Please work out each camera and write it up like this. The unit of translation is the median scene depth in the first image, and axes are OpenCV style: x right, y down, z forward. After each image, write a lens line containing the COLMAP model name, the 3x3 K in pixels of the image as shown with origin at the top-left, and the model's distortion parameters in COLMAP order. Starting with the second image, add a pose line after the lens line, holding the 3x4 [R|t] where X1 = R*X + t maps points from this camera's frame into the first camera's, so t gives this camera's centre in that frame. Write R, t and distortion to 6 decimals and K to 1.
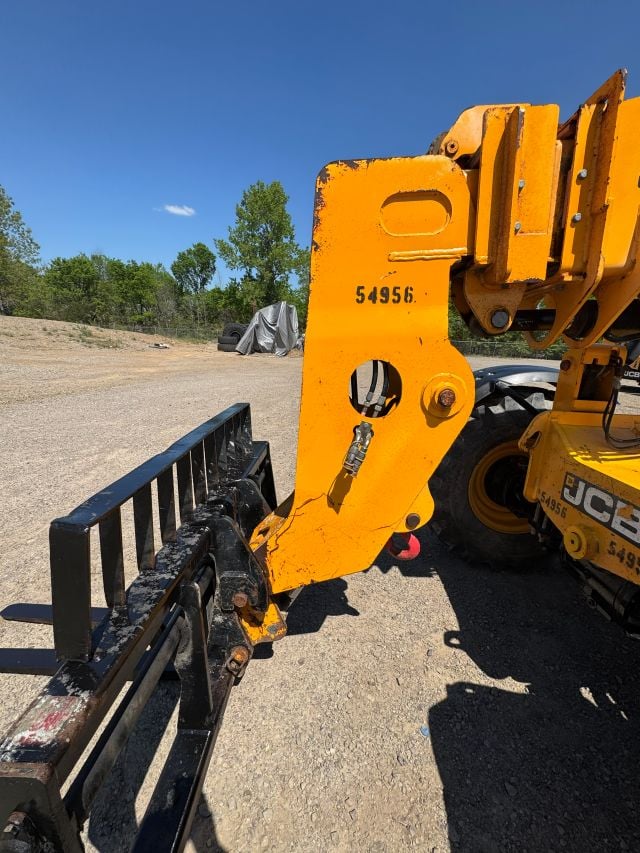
lens RADIAL K [[339.7, 0, 320.2], [0, 339.7, 425.7], [0, 0, 1]] dist [-0.003892, 0.000133]
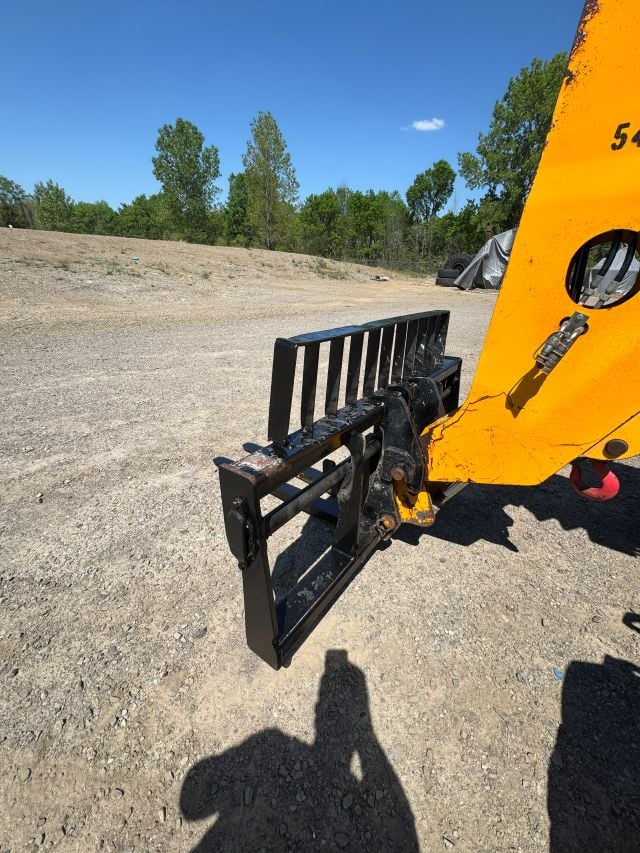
lens RADIAL K [[339.7, 0, 320.2], [0, 339.7, 425.7], [0, 0, 1]] dist [-0.003892, 0.000133]
pose [[0.829199, 0.237161, -0.506147, 0.050631], [-0.148235, 0.966405, 0.209972, 0.098672], [0.538940, -0.099080, 0.836497, -0.038980]]
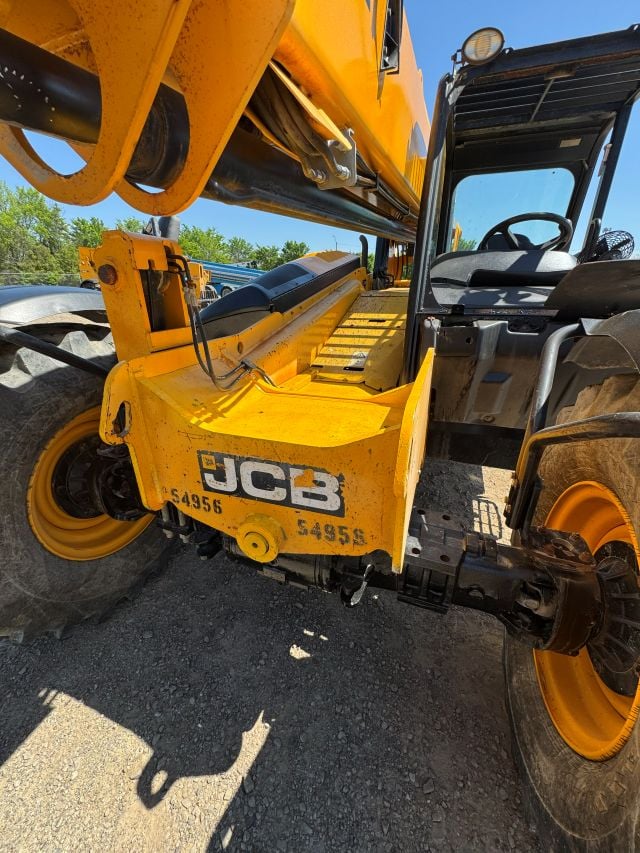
lens RADIAL K [[339.7, 0, 320.2], [0, 339.7, 425.7], [0, 0, 1]] dist [-0.003892, 0.000133]
pose [[0.304330, -0.407571, 0.860970, 0.199245], [0.237770, 0.907735, 0.345664, -0.049970], [-0.922415, 0.099517, 0.373159, 0.401509]]
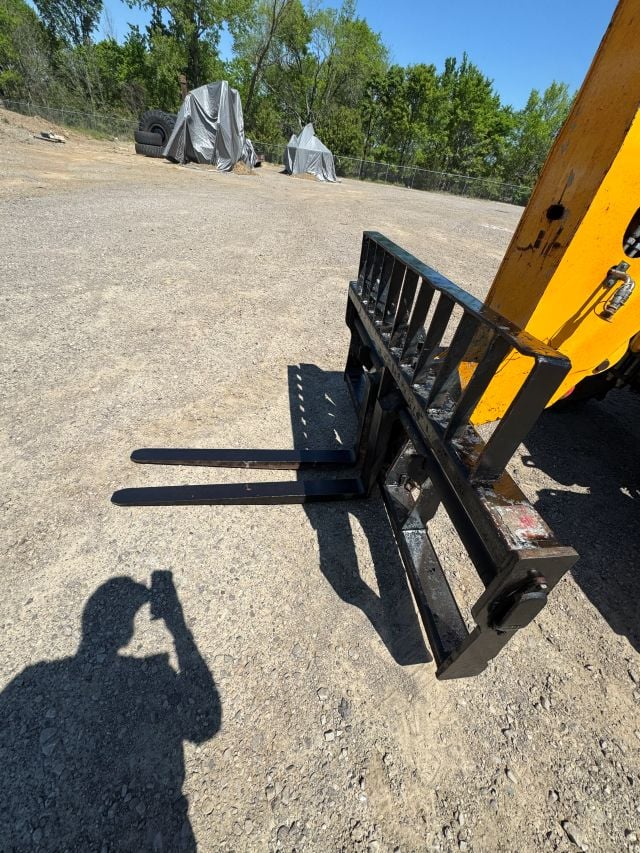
lens RADIAL K [[339.7, 0, 320.2], [0, 339.7, 425.7], [0, 0, 1]] dist [-0.003892, 0.000133]
pose [[0.985796, -0.023378, 0.166310, -0.492756], [-0.047656, 0.910621, 0.410485, 0.031981], [-0.161041, -0.412580, 0.896573, 0.054971]]
